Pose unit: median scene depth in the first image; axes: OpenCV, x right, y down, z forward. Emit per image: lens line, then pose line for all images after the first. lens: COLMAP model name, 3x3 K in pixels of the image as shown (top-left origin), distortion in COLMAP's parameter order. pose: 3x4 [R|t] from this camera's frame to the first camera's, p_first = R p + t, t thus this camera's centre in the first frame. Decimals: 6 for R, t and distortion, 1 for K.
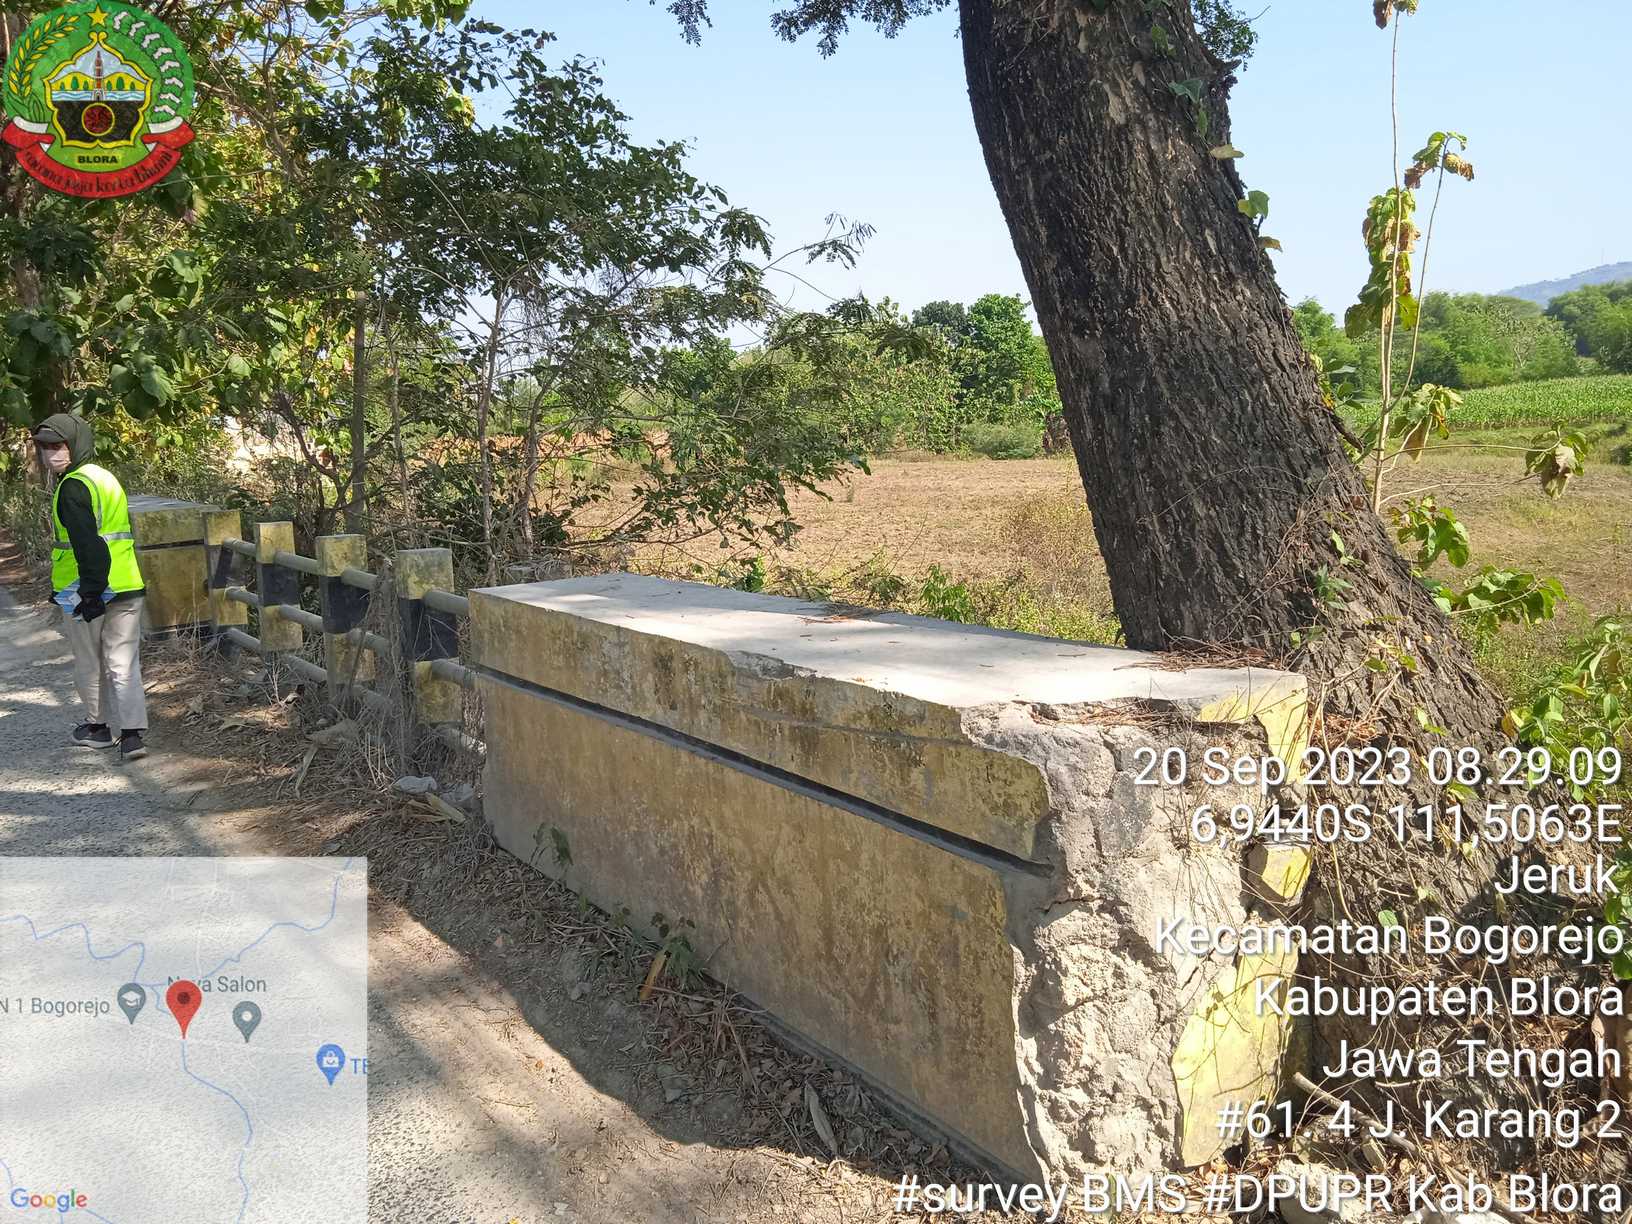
lens RADIAL K [[1323.6, 0, 813.9], [0, 1323.6, 639.4], [0, 0, 1]] dist [0.045491, -0.081000]
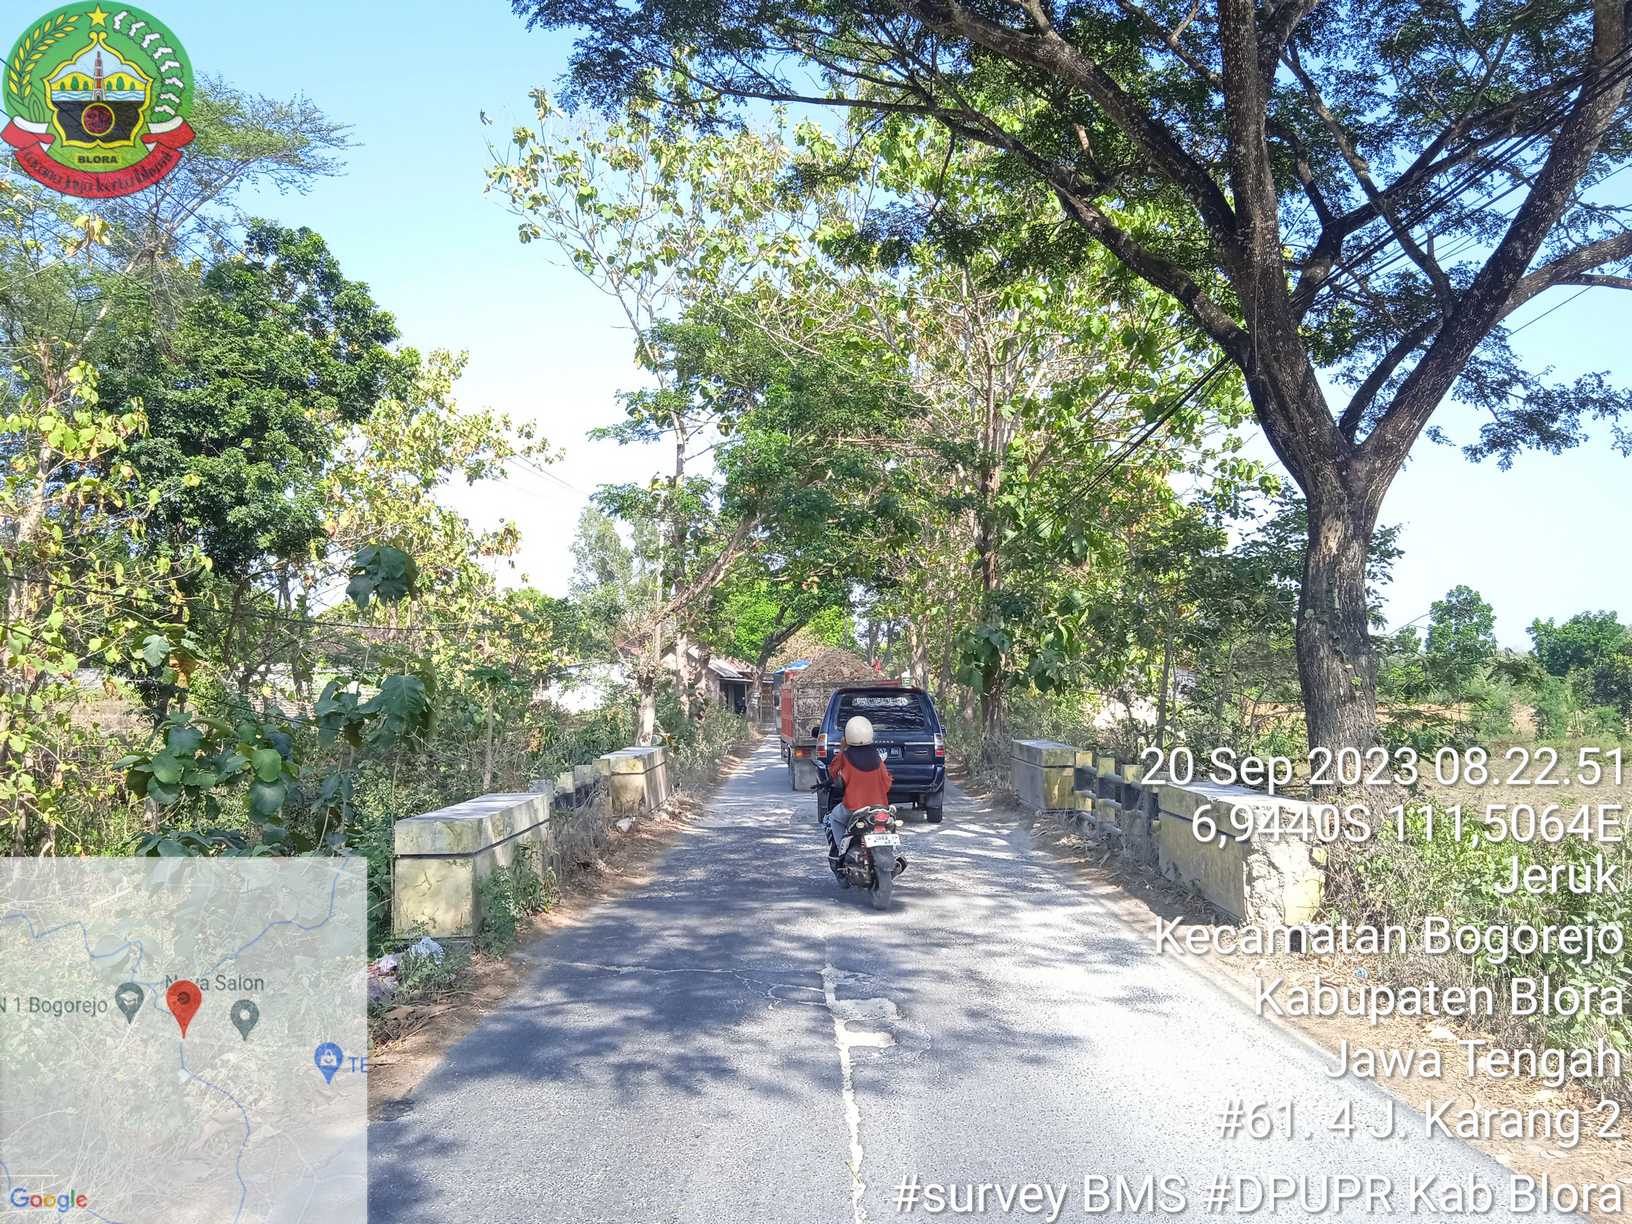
lens RADIAL K [[1337.7, 0, 819.1], [0, 1337.7, 604.0], [0, 0, 1]] dist [0.051434, -0.092368]
pose [[0.813591, 0.003256, -0.581429, 1.200256], [-0.129705, 0.975802, -0.176031, 0.280274], [0.566787, 0.218632, 0.794326, -2.607583]]
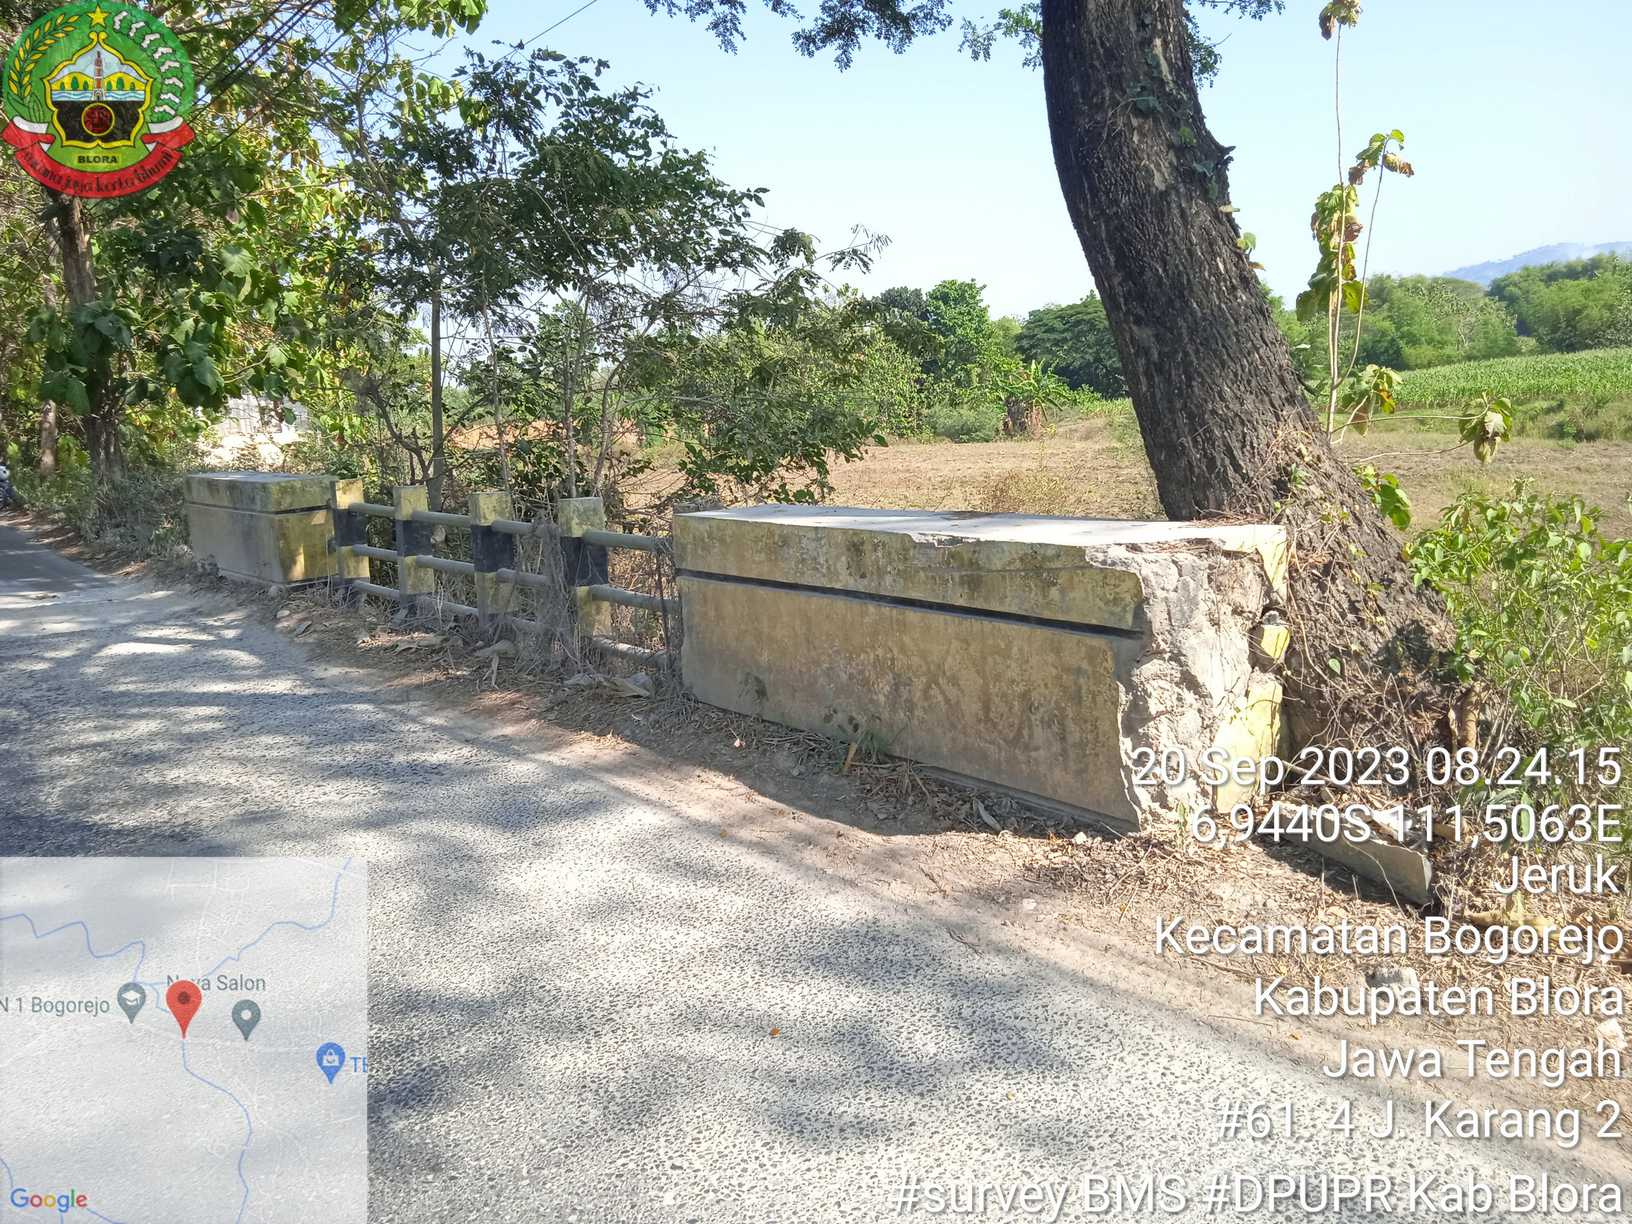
lens RADIAL K [[1323.6, 0, 813.9], [0, 1323.6, 639.4], [0, 0, 1]] dist [0.045491, -0.081000]
pose [[0.999399, -0.016025, 0.030742, -0.231687], [0.015731, 0.999828, 0.009784, 0.118717], [-0.030893, -0.009294, 0.999479, -0.550401]]
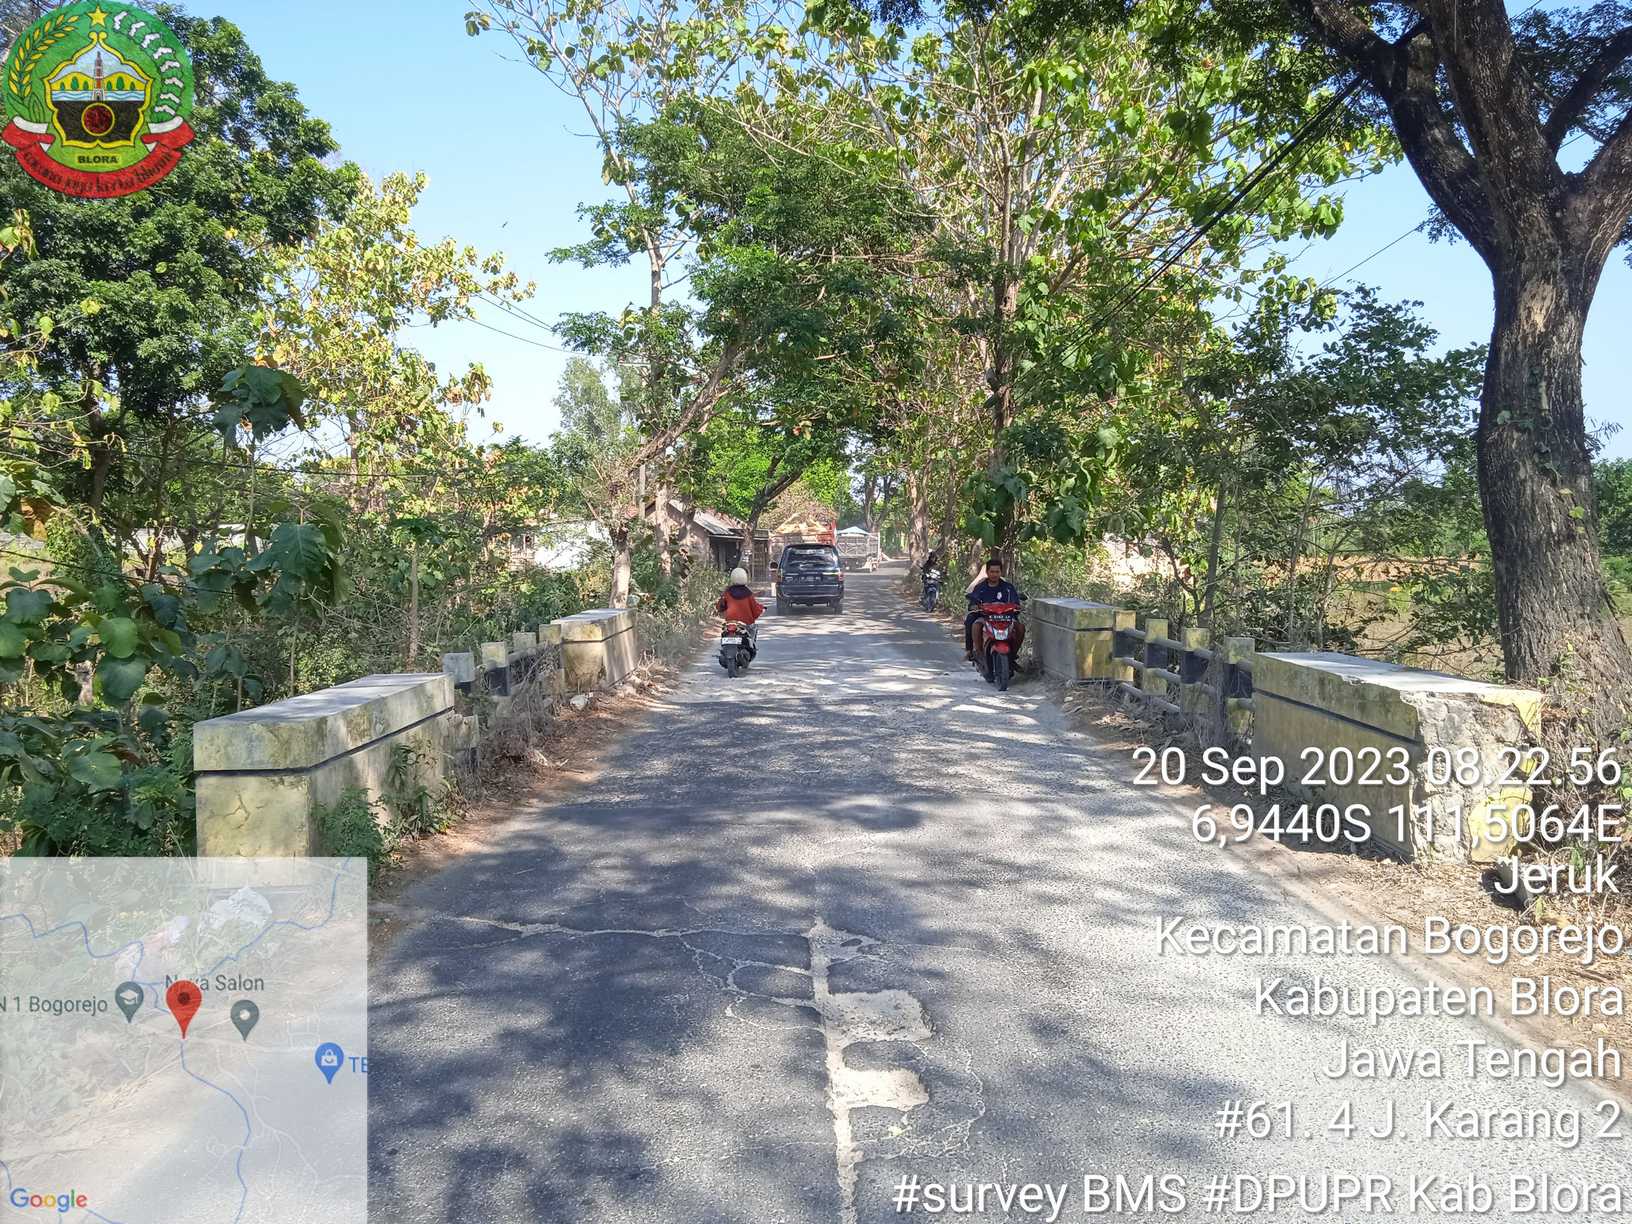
lens RADIAL K [[1323.6, 0, 813.9], [0, 1323.6, 639.4], [0, 0, 1]] dist [0.045491, -0.081000]
pose [[0.813421, 0.074566, -0.576877, 0.593544], [-0.123048, 0.991363, -0.045362, 0.186128], [0.568512, 0.107882, 0.815571, -1.723555]]
